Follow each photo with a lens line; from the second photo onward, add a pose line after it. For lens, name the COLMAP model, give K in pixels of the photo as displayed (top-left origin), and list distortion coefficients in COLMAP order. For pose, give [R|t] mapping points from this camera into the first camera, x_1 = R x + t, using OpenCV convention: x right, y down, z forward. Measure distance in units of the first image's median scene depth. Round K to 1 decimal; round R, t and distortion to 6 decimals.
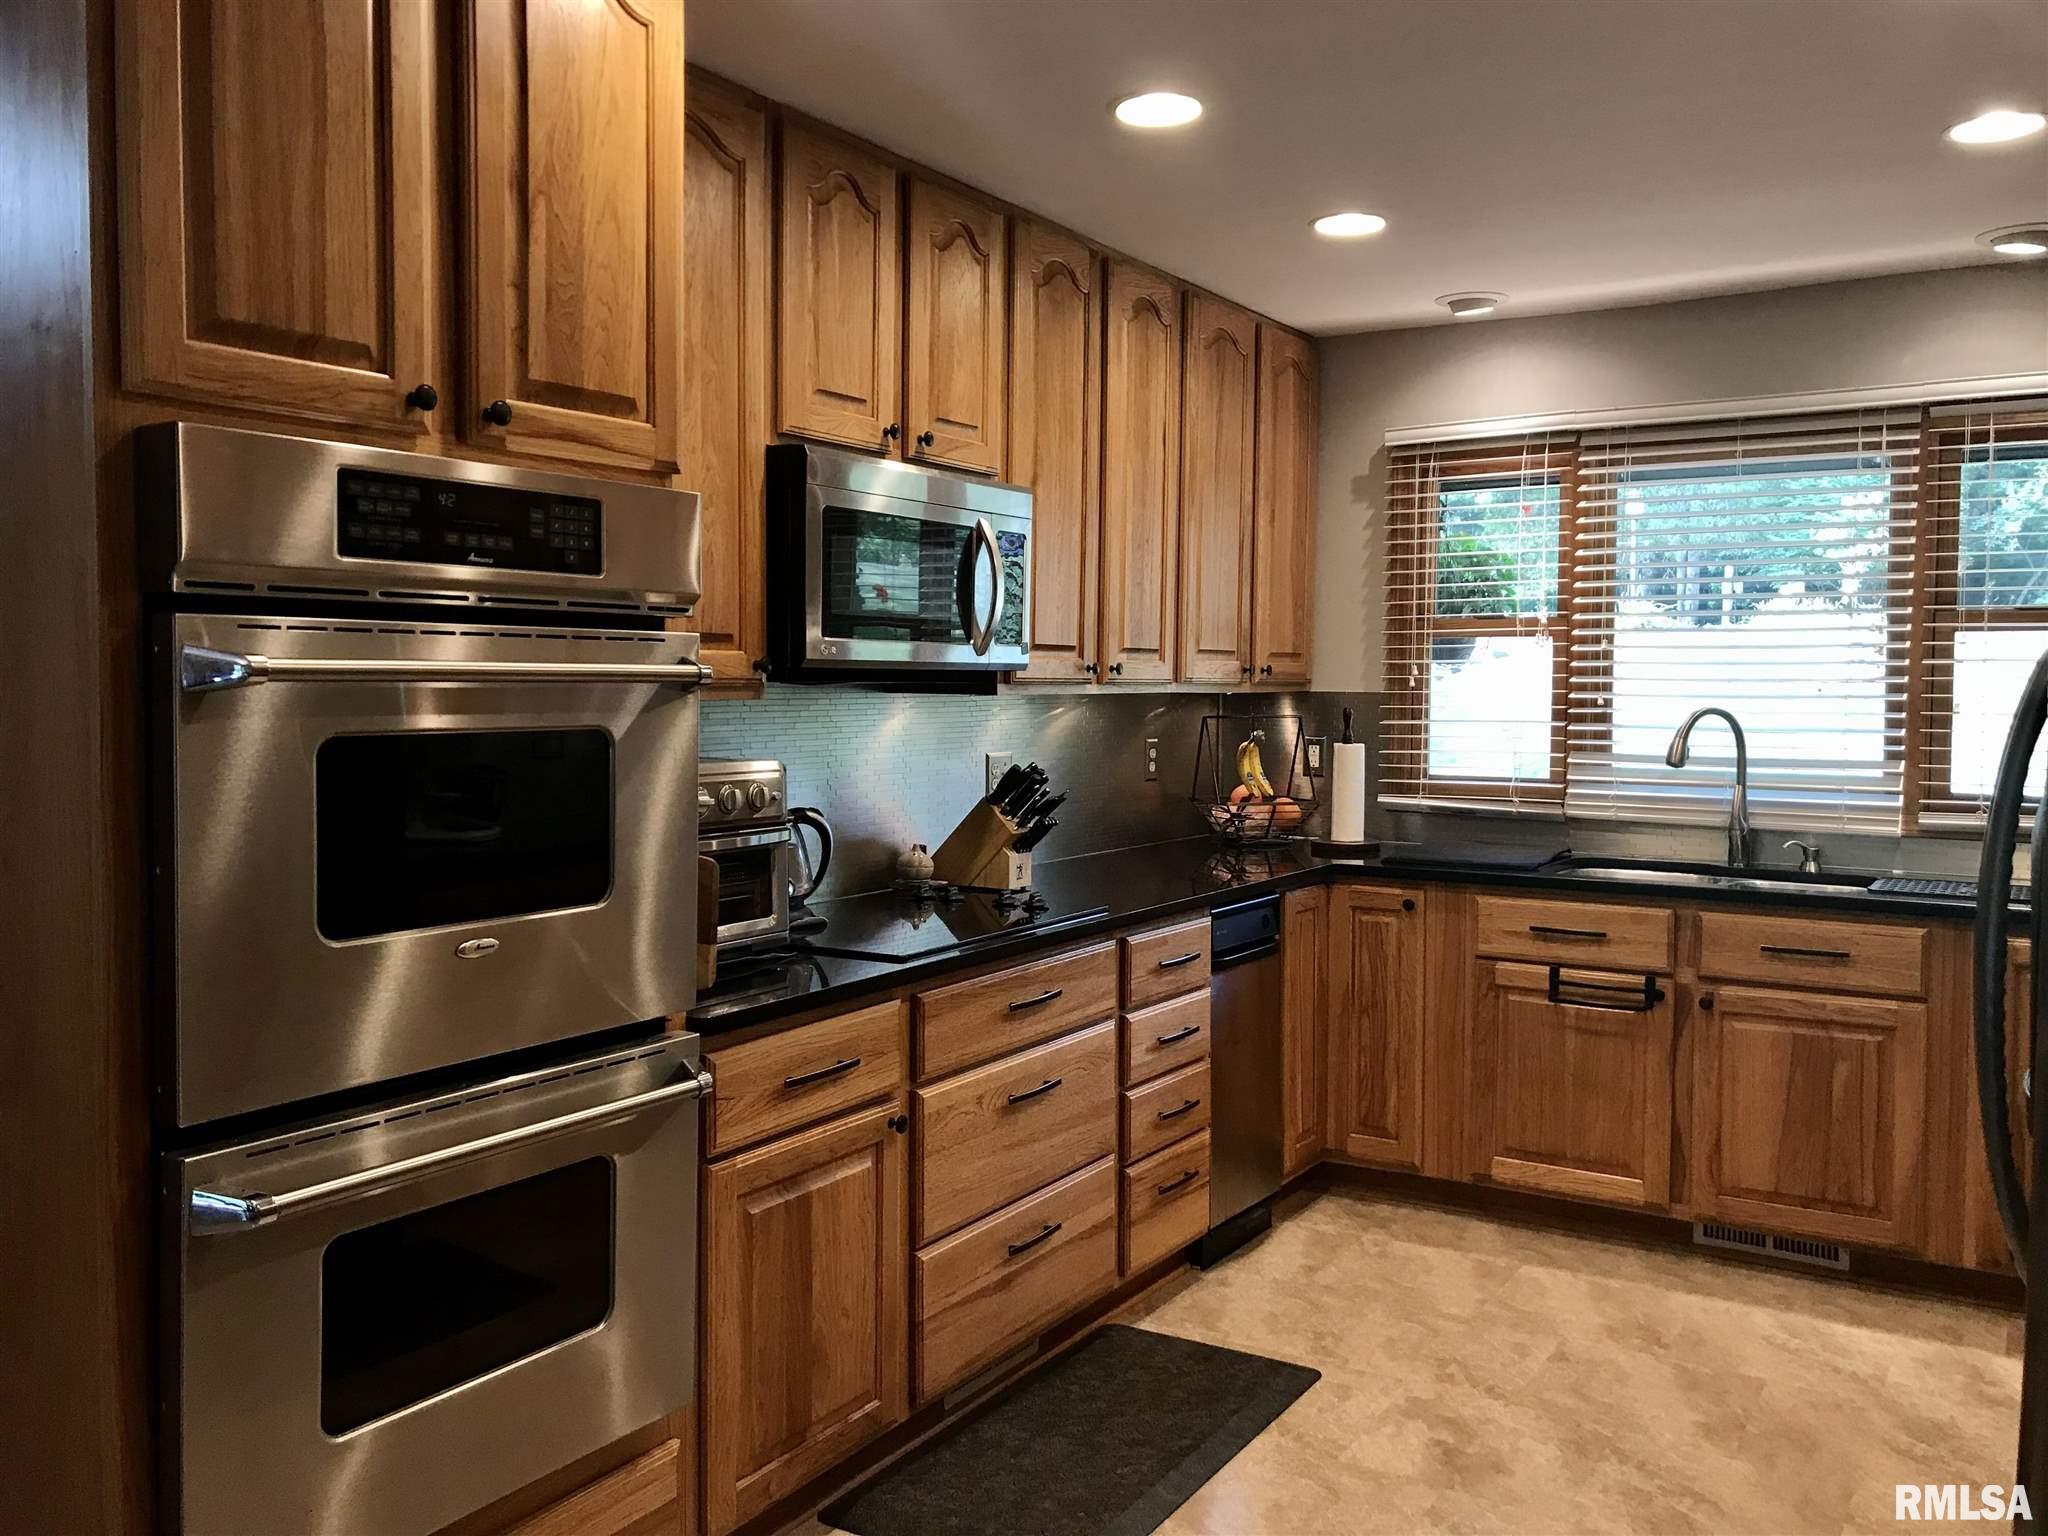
lens RADIAL K [[1687.9, 0, 1022.3], [0, 1687.9, 746.2], [0, 0, 1]] dist [0.043982, -0.056506]
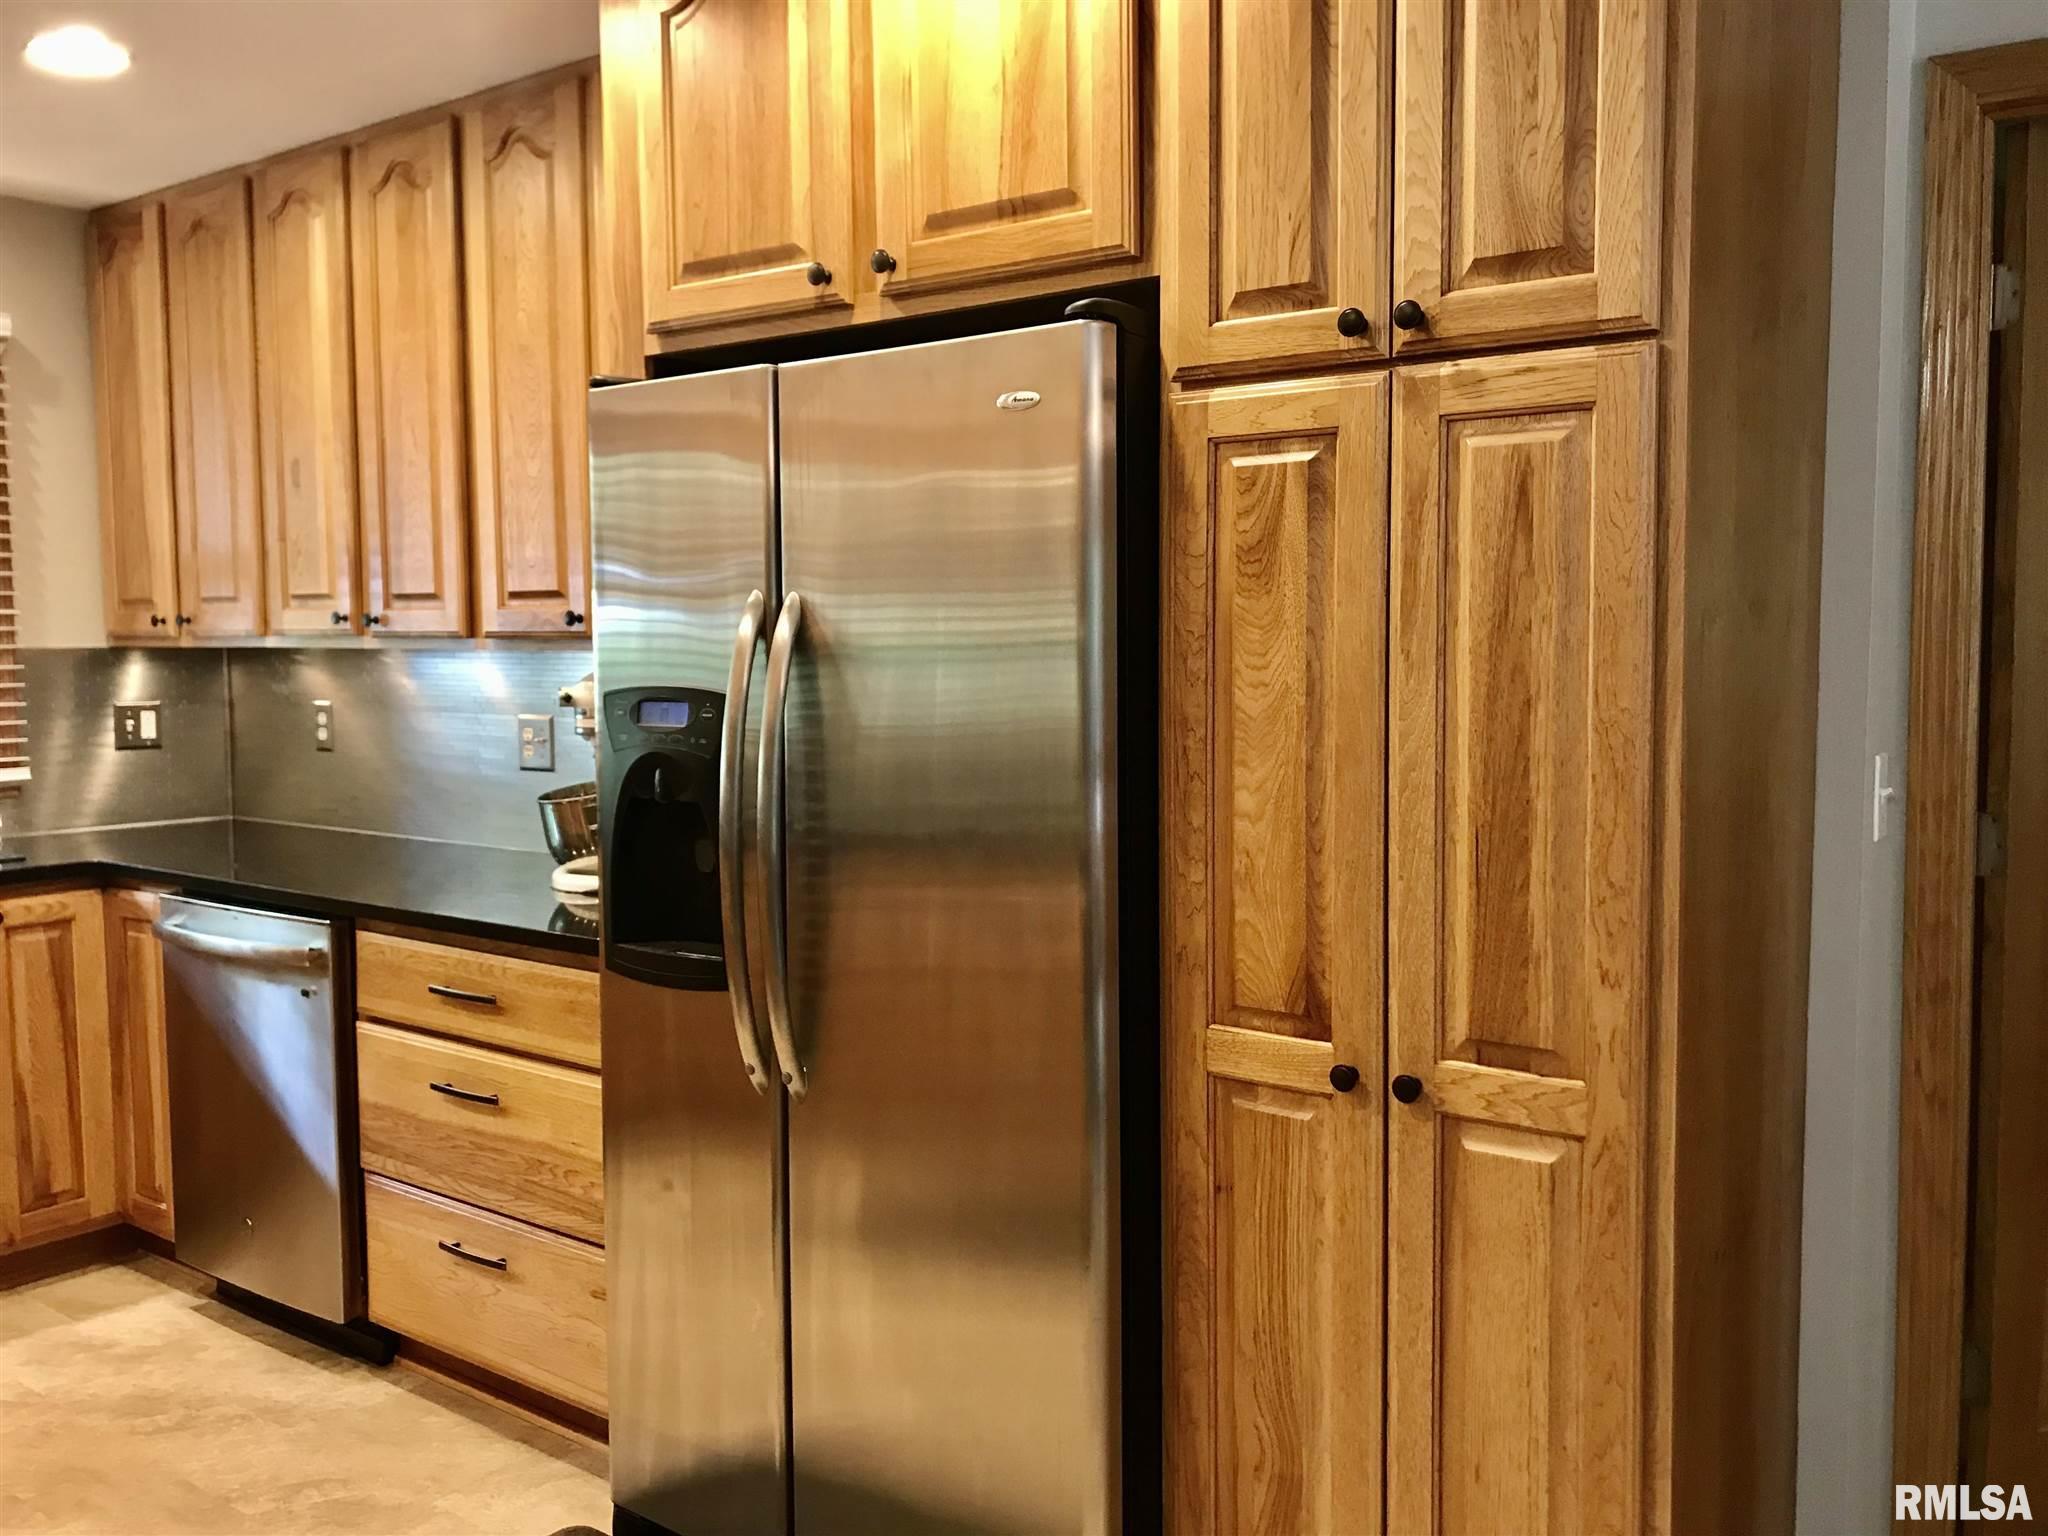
lens RADIAL K [[1641.2, 0, 1016.2], [0, 1641.2, 752.0], [0, 0, 1]] dist [0.146615, -0.205512]
pose [[0.070865, -0.078277, 0.994410, -0.298274], [0.049612, 0.995959, 0.074864, -0.012953], [-0.996251, 0.044029, 0.074462, 0.349012]]
